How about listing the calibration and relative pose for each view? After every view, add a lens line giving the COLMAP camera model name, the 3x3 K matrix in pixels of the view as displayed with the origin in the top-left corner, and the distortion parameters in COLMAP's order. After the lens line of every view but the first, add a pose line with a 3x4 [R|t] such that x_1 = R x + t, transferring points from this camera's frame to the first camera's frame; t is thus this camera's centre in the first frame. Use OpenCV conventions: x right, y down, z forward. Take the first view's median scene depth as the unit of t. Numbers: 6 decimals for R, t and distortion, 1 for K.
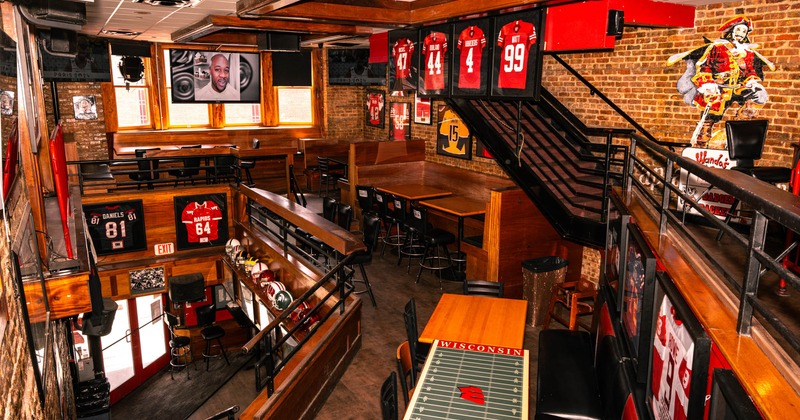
lens RADIAL K [[573.7, 0, 400.0], [0, 573.7, 210.0], [0, 0, 1]] dist [0.000341, 0.000037]
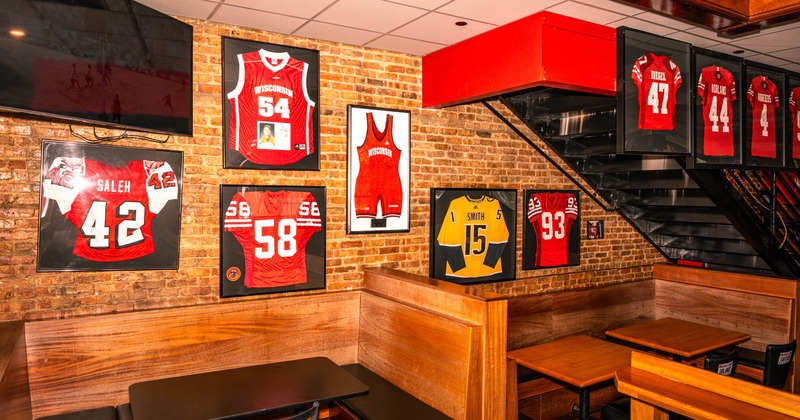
lens RADIAL K [[539.2, 0, 400.0], [0, 539.2, 210.0], [0, 0, 1]] dist [-0.000465, -0.000284]
pose [[-0.025541, -0.034860, 0.999066, -0.477501], [0.206601, 0.977632, 0.039394, -0.230108], [-0.978092, 0.207414, -0.017768, 1.265570]]
